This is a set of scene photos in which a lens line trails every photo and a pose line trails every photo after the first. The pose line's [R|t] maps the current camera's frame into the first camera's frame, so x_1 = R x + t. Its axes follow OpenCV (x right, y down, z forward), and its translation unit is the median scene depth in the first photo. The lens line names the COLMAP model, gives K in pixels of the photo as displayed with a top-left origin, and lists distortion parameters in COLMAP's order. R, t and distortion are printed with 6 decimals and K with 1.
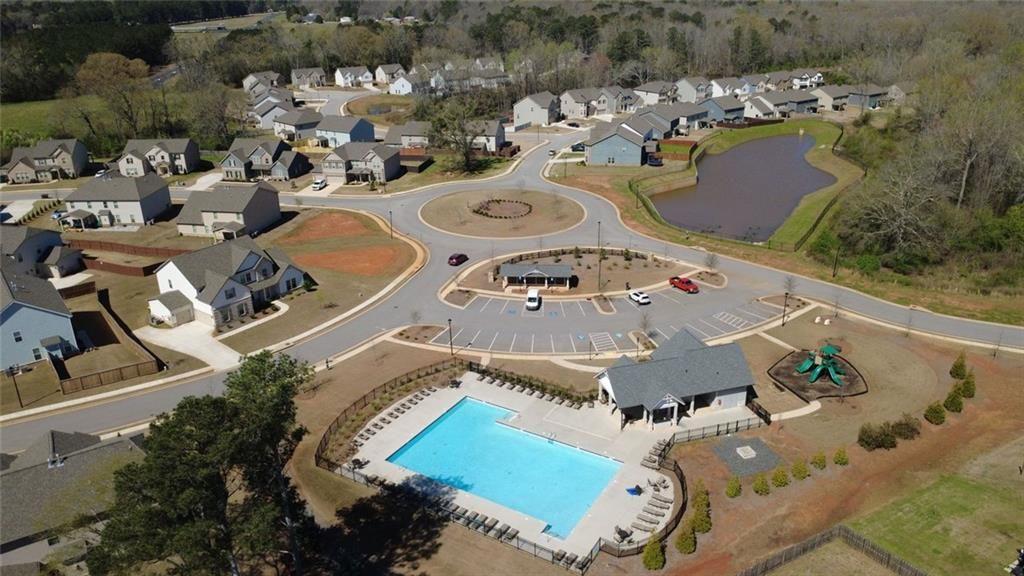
lens RADIAL K [[742.6, 0, 512.0], [0, 742.6, 288.0], [0, 0, 1]] dist [0.003823, -0.002695]
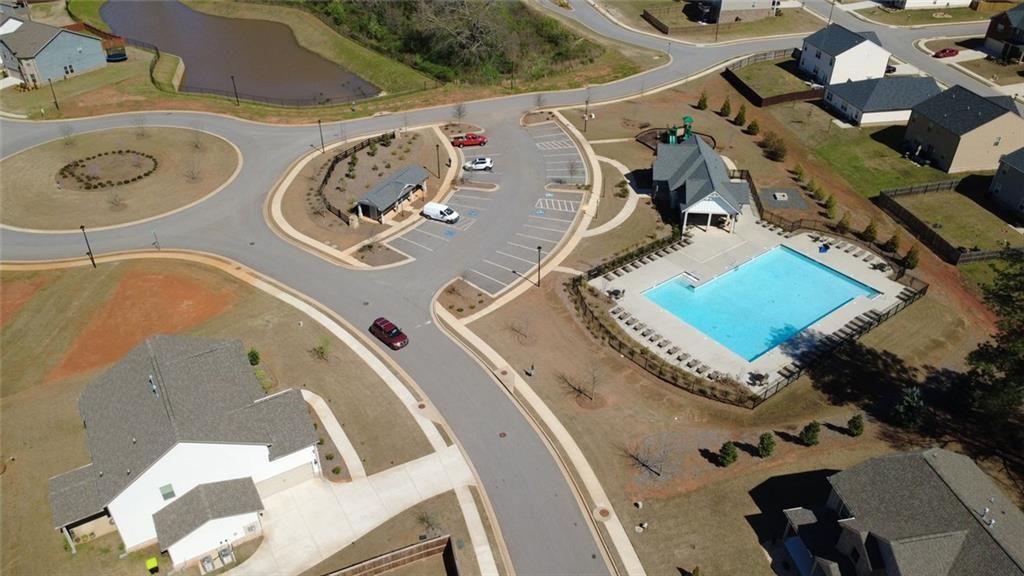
lens RADIAL K [[742.6, 0, 512.0], [0, 742.6, 288.0], [0, 0, 1]] dist [0.003823, -0.002695]
pose [[0.364172, -0.507288, 0.781049, -0.511475], [0.345235, 0.852420, 0.392674, -0.170443], [-0.864981, 0.126644, 0.485561, 0.416632]]
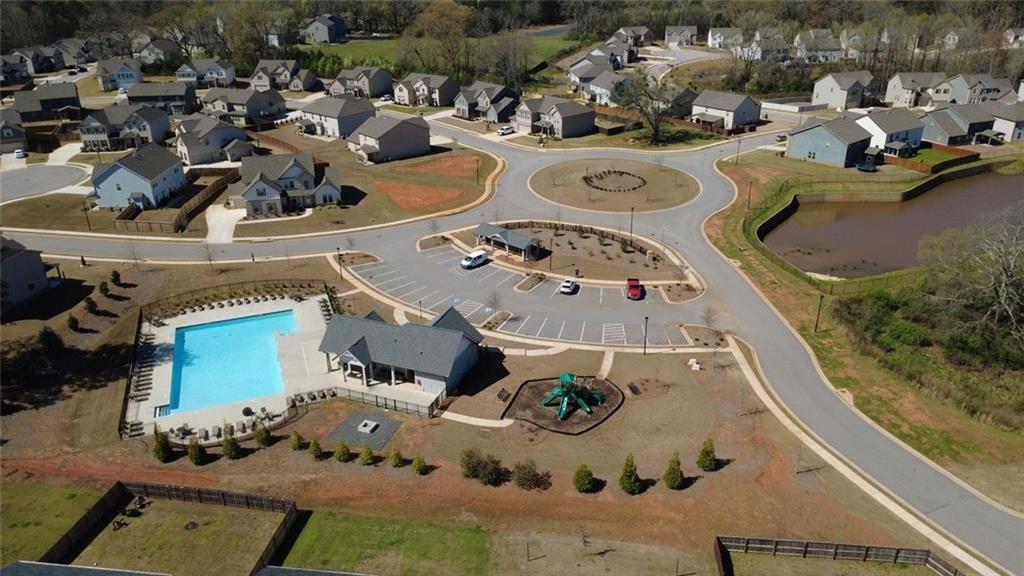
lens RADIAL K [[742.6, 0, 512.0], [0, 742.6, 288.0], [0, 0, 1]] dist [0.003823, -0.002695]
pose [[0.785392, 0.265681, -0.559083, 0.515995], [-0.236161, 0.963496, 0.126106, -0.069634], [0.572178, 0.032991, 0.819465, 0.148192]]
